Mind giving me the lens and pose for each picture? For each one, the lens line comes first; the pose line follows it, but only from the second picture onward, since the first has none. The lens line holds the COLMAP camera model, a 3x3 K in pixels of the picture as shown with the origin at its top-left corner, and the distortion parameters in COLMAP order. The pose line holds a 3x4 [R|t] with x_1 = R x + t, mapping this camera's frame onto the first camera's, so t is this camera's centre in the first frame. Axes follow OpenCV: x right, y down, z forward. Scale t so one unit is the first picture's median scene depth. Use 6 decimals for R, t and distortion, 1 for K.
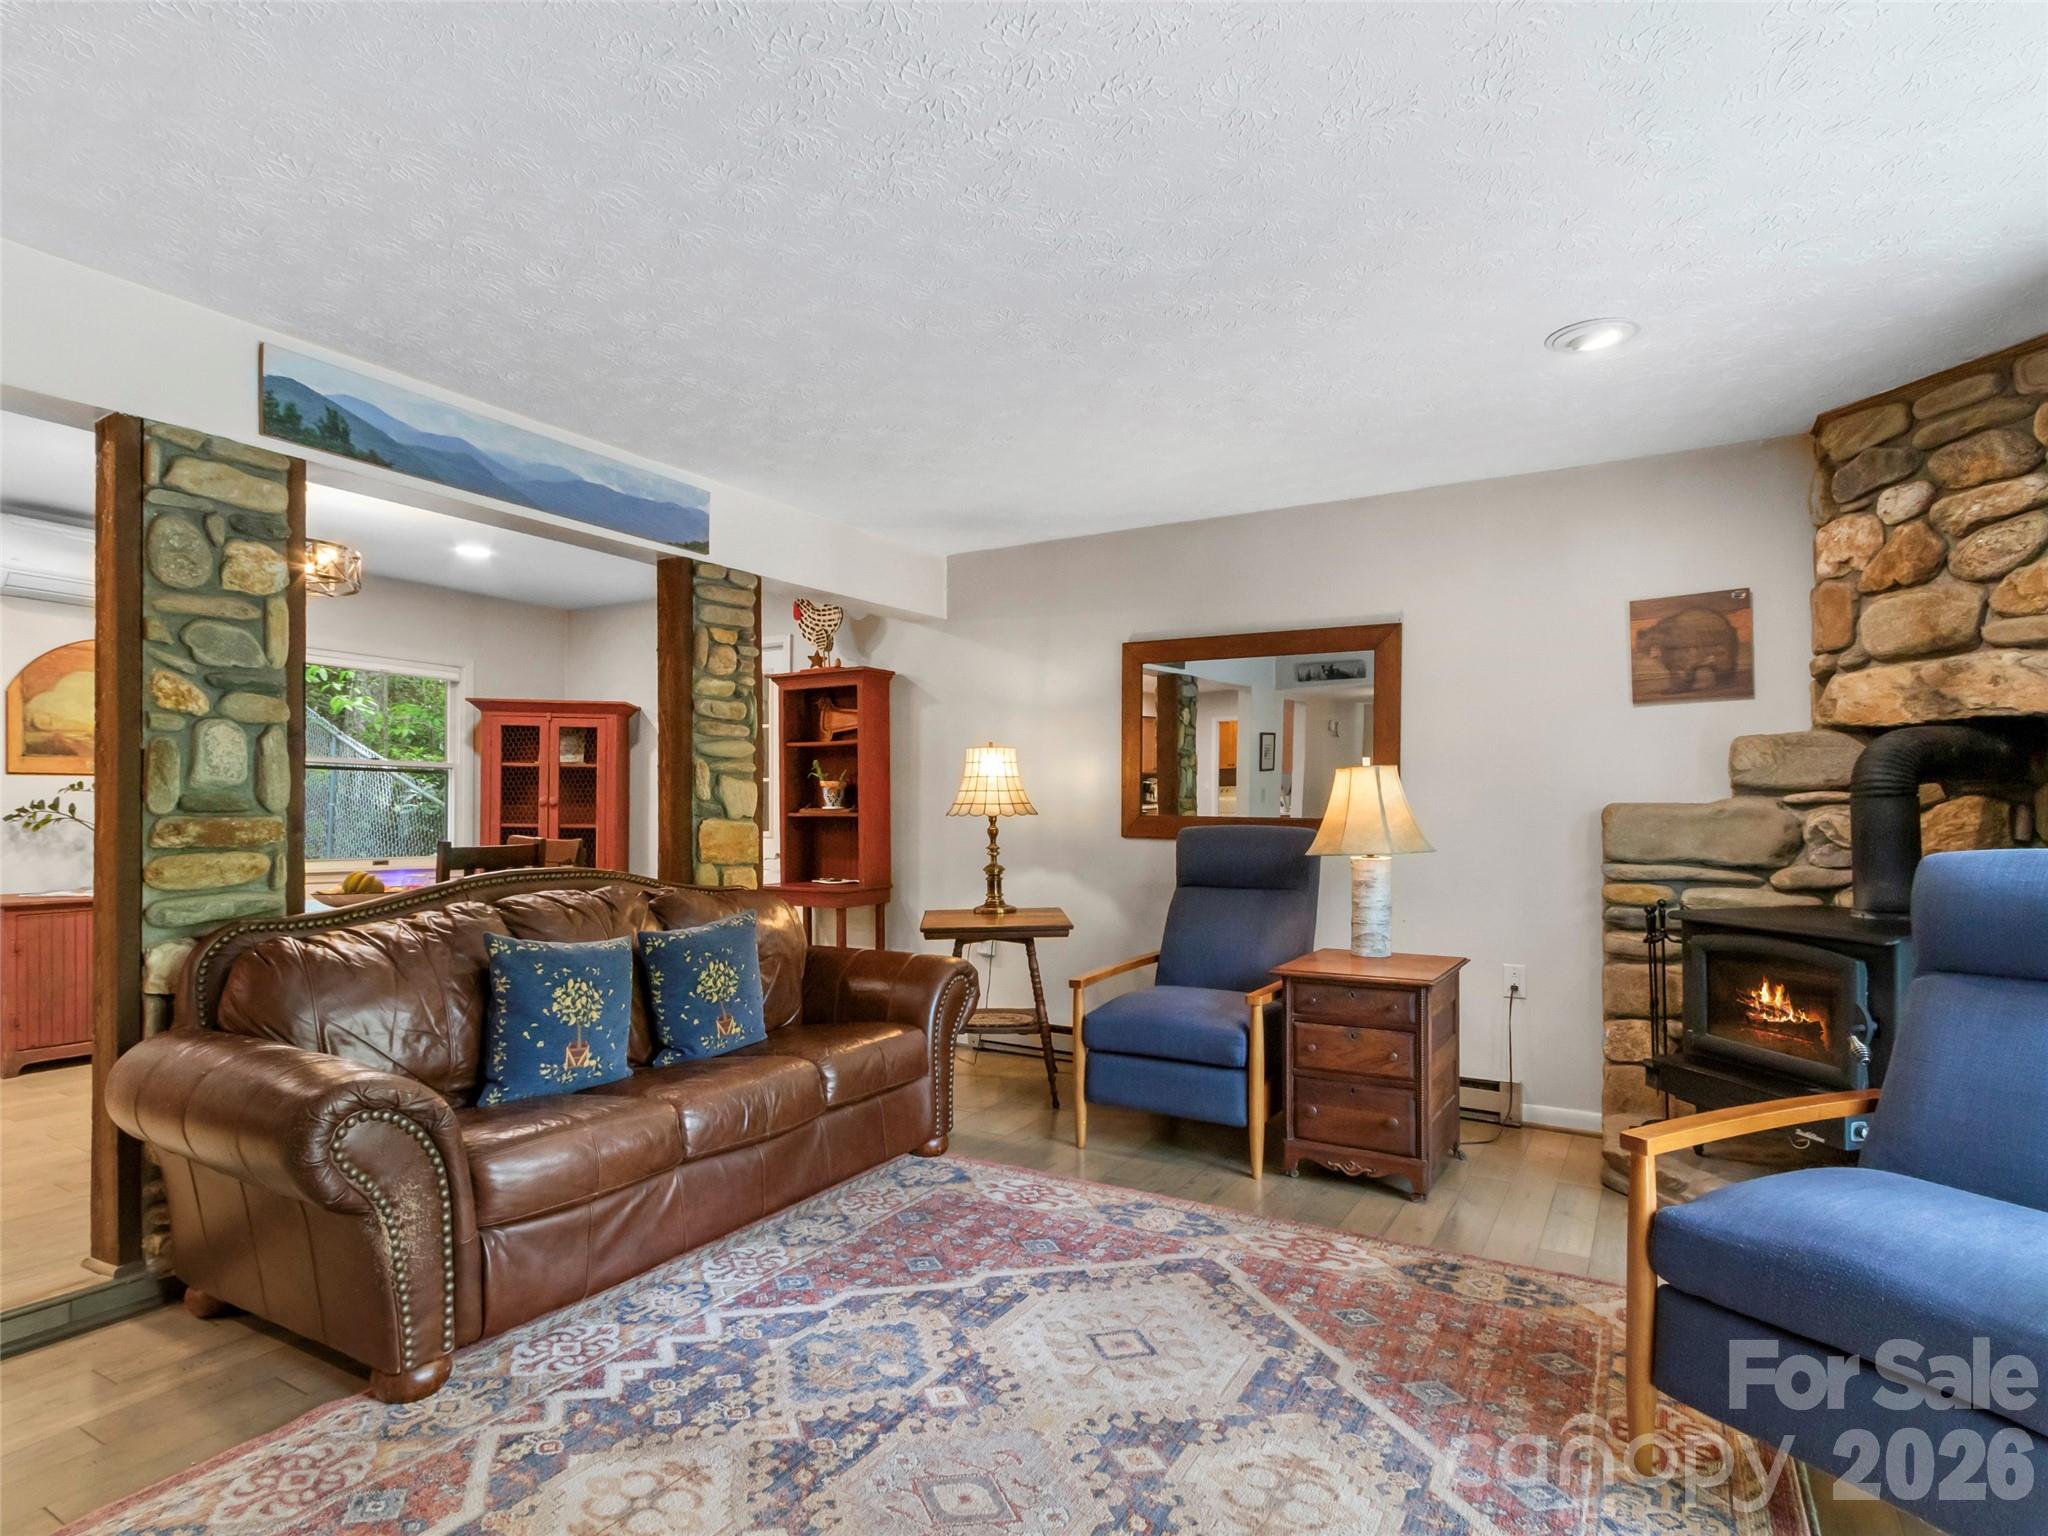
lens RADIAL K [[1069.8, 0, 1004.2], [0, 1069.8, 795.3], [0, 0, 1]] dist [0.002326, 0.000242]
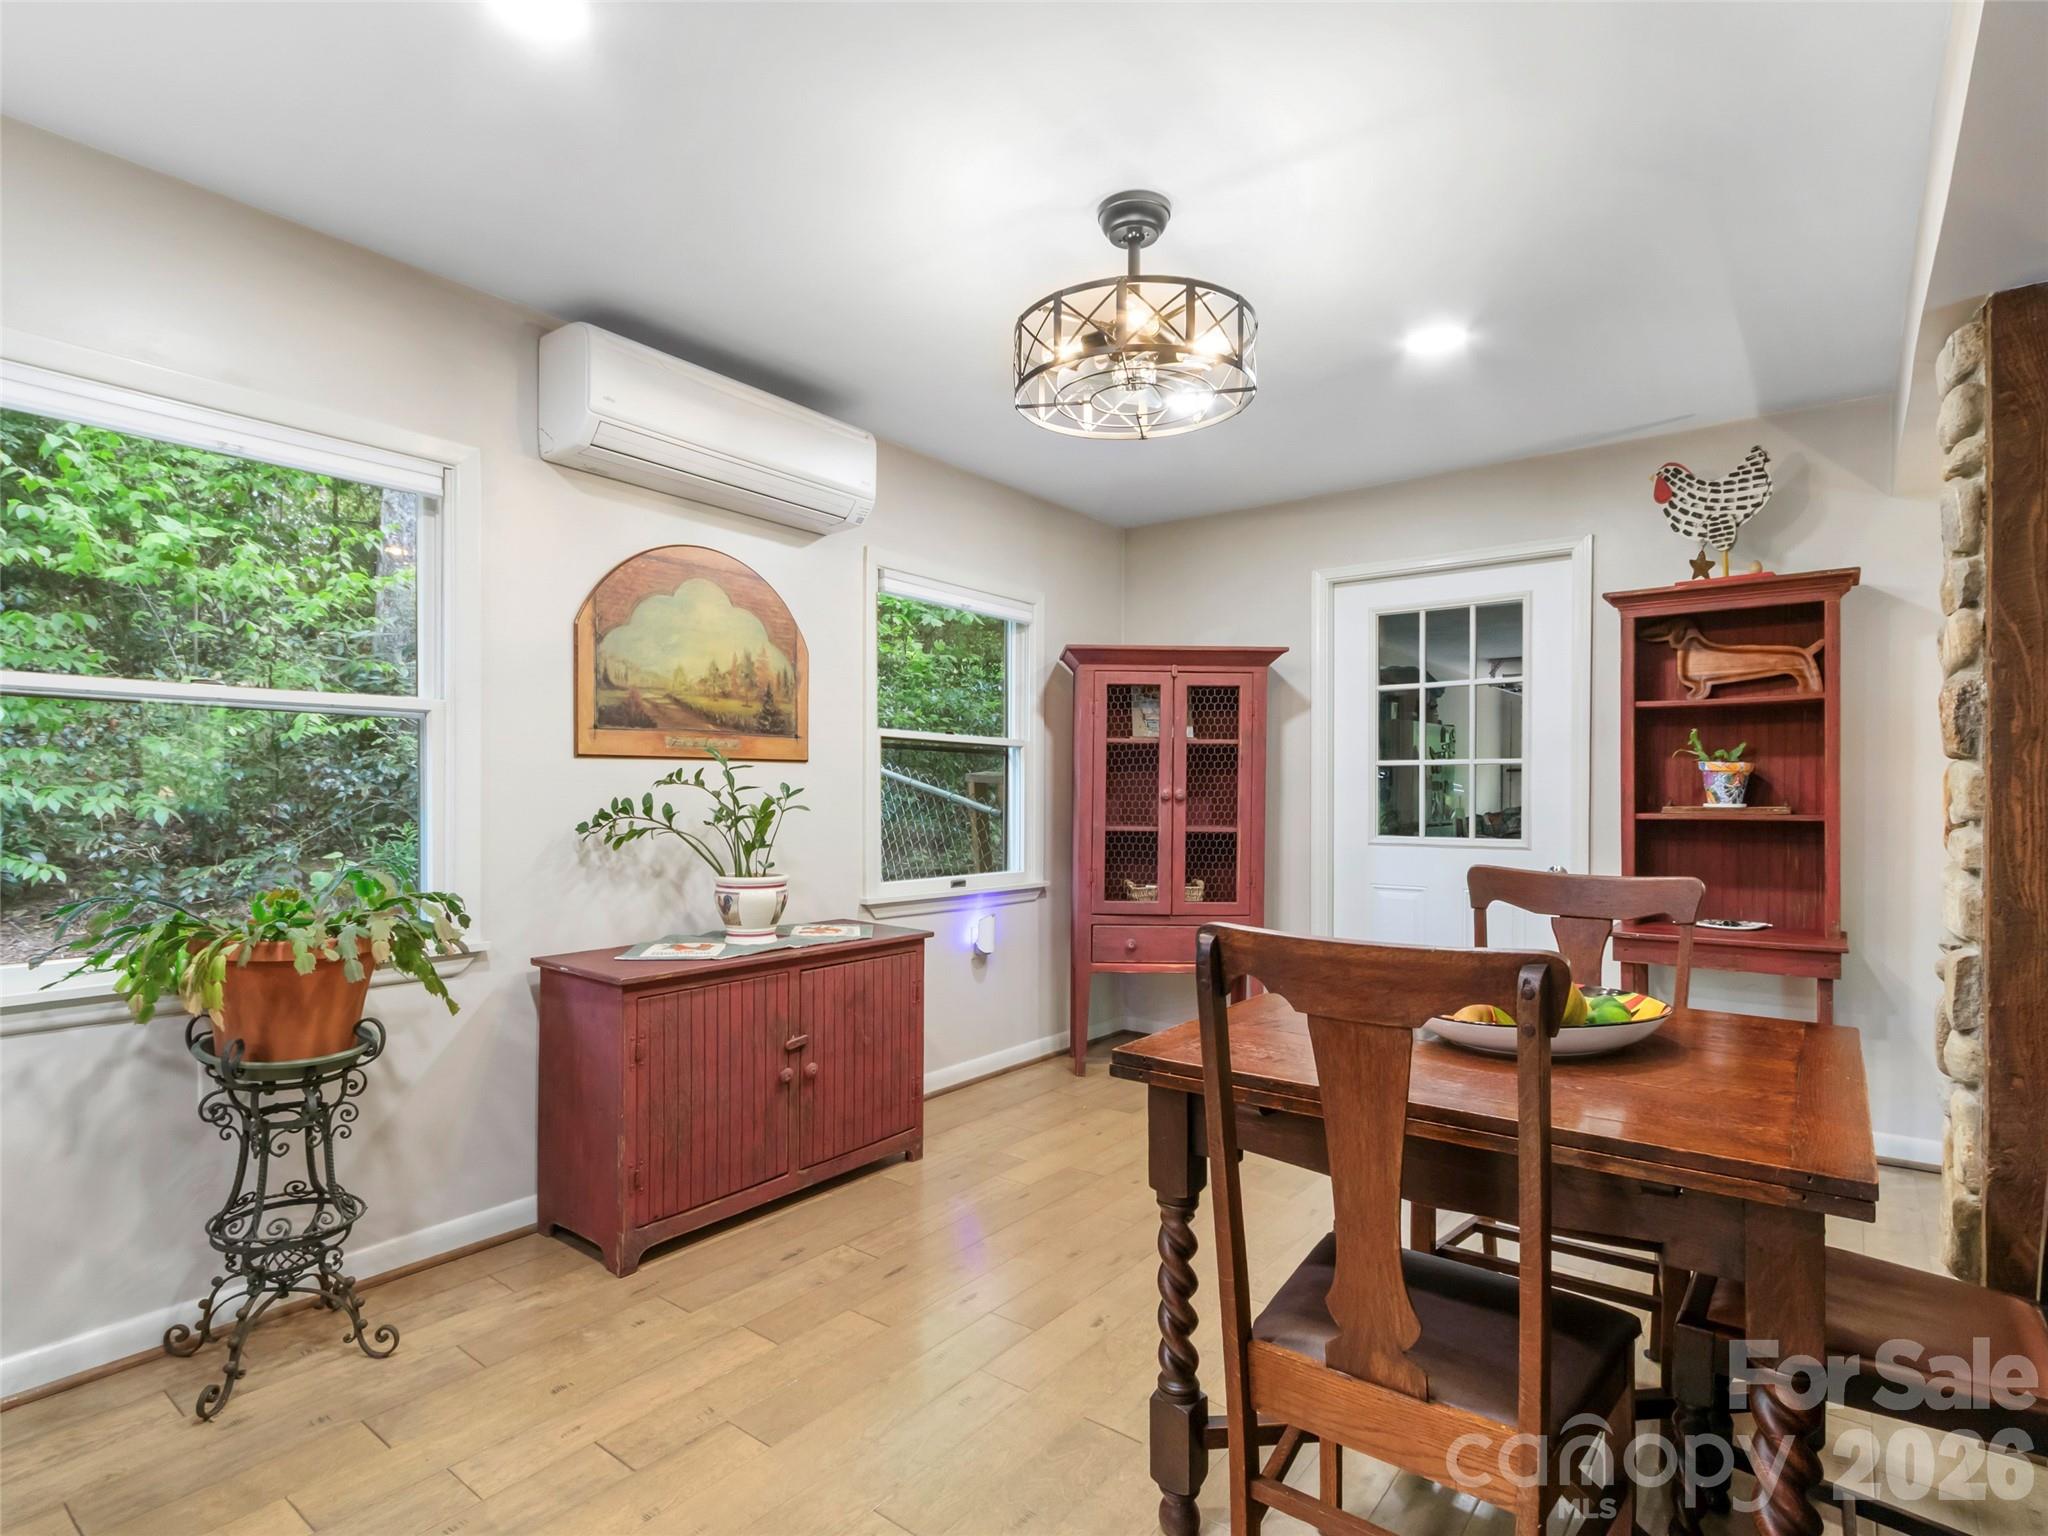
lens RADIAL K [[1069.8, 0, 1004.2], [0, 1069.8, 795.3], [0, 0, 1]] dist [0.002326, 0.000242]
pose [[0.992934, -0.000985, -0.118664, -0.999672], [0.003070, 0.999844, 0.017385, -0.012958], [0.118628, -0.017627, 0.992782, 0.674511]]
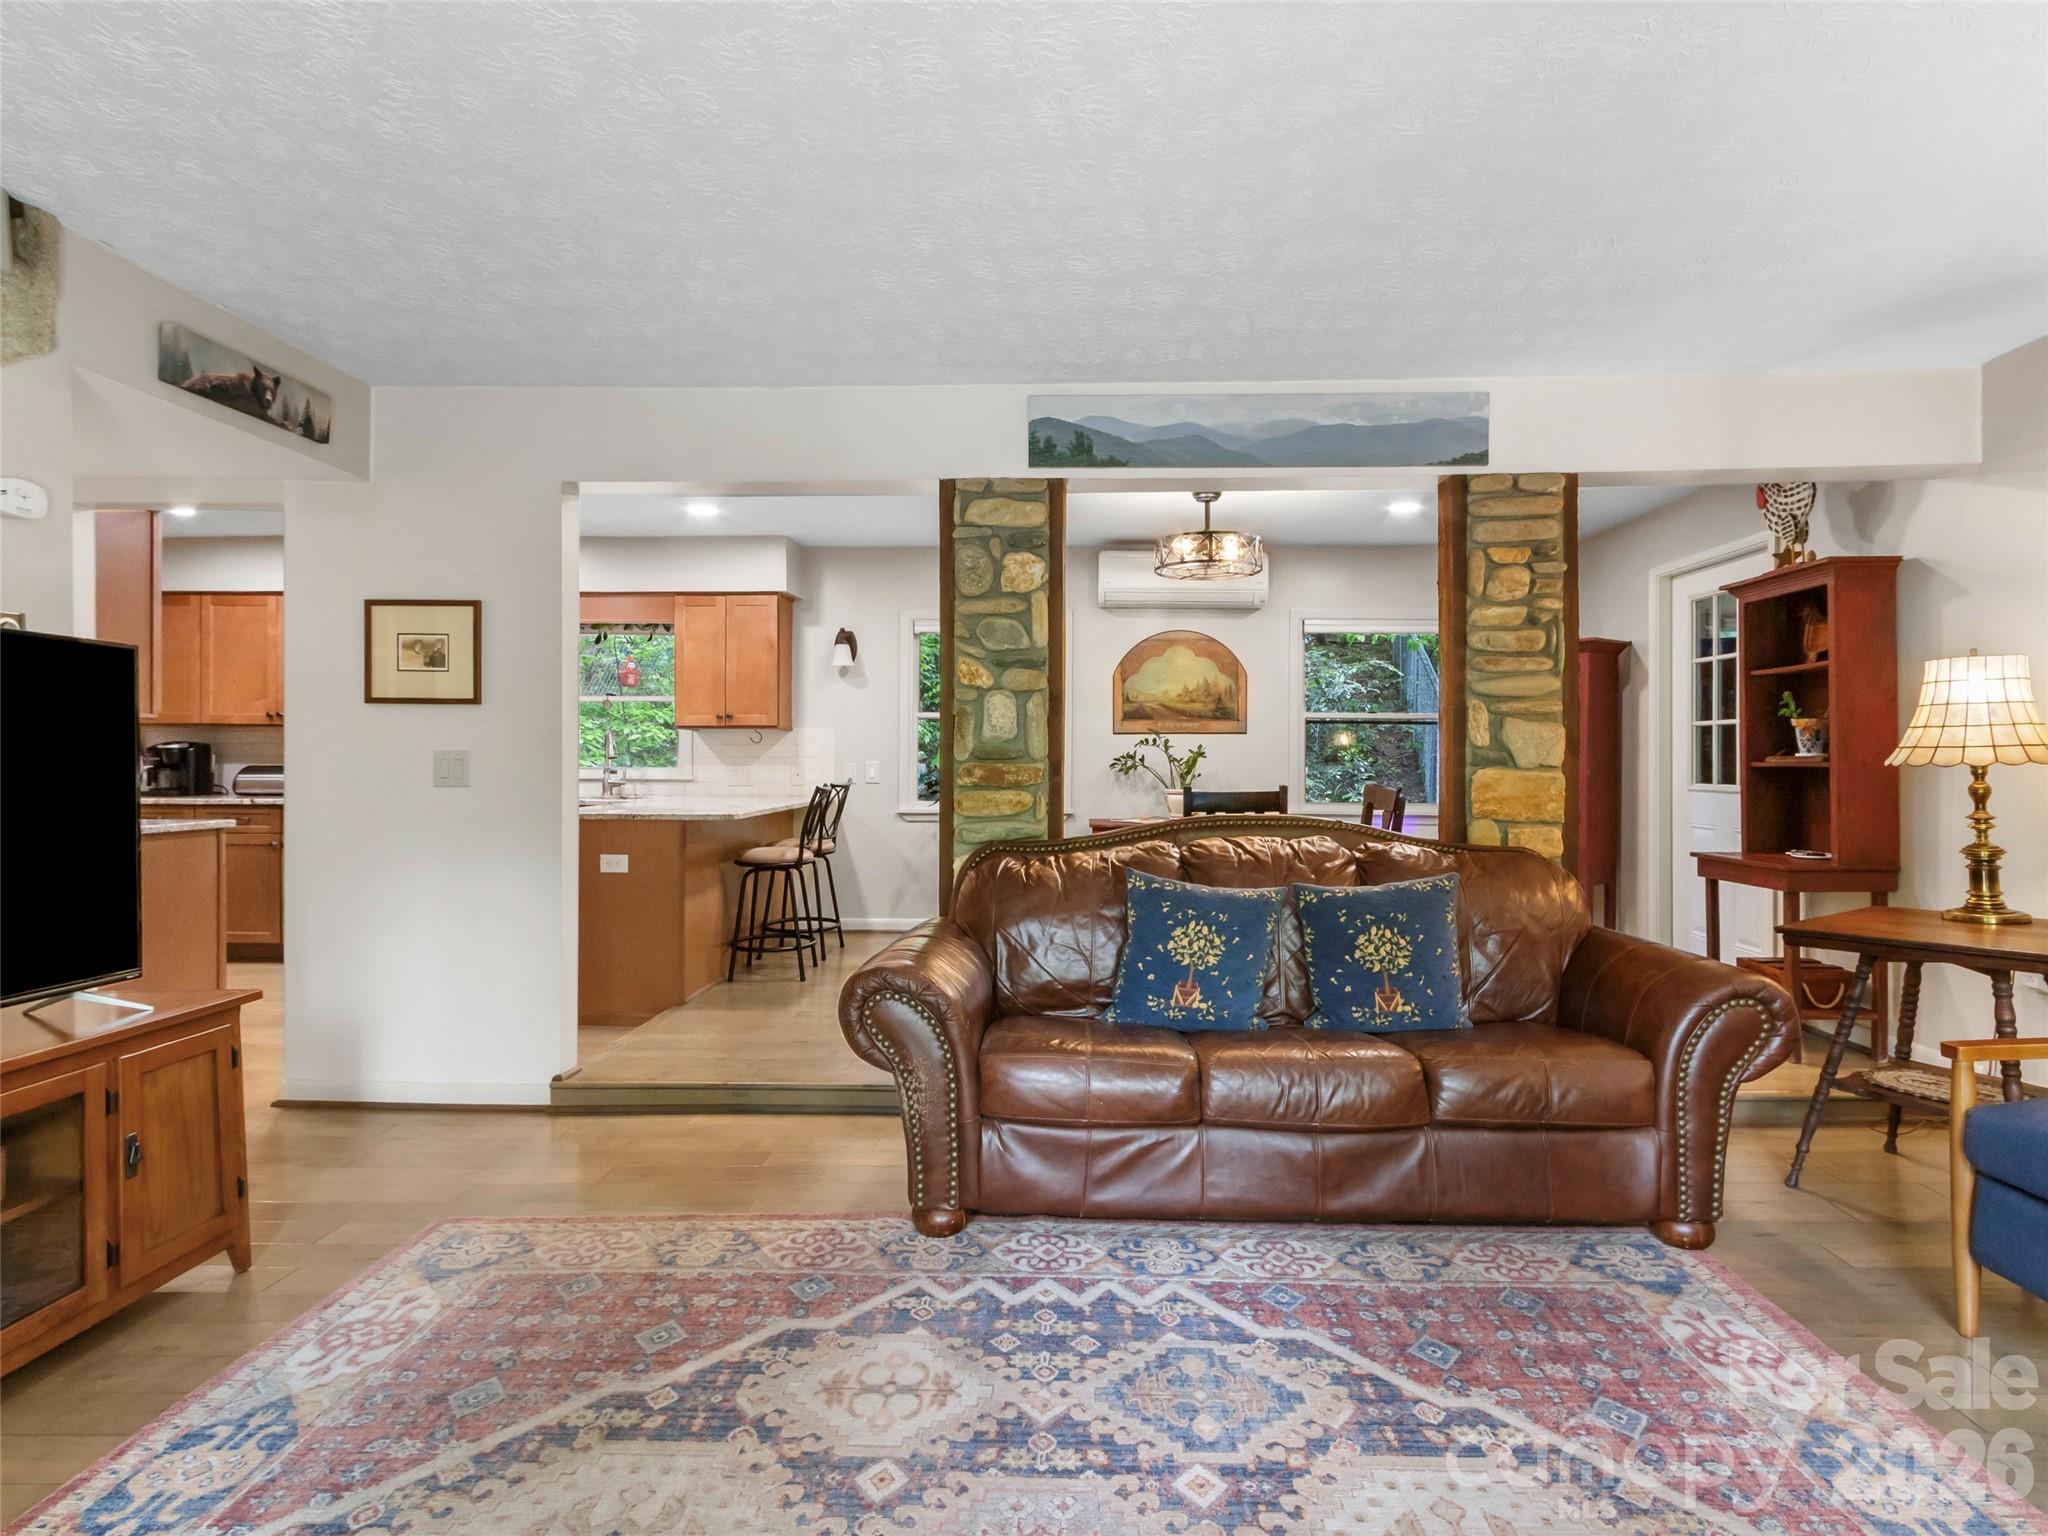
lens RADIAL K [[1074.9, 0, 1073.3], [0, 1074.9, 750.6], [0, 0, 1]] dist [-0.002713, 0.000105]
pose [[0.504169, -0.008868, -0.863560, 0.445024], [0.012343, 0.999919, -0.003061, 0.009116], [0.863517, -0.009116, 0.504238, 0.385580]]
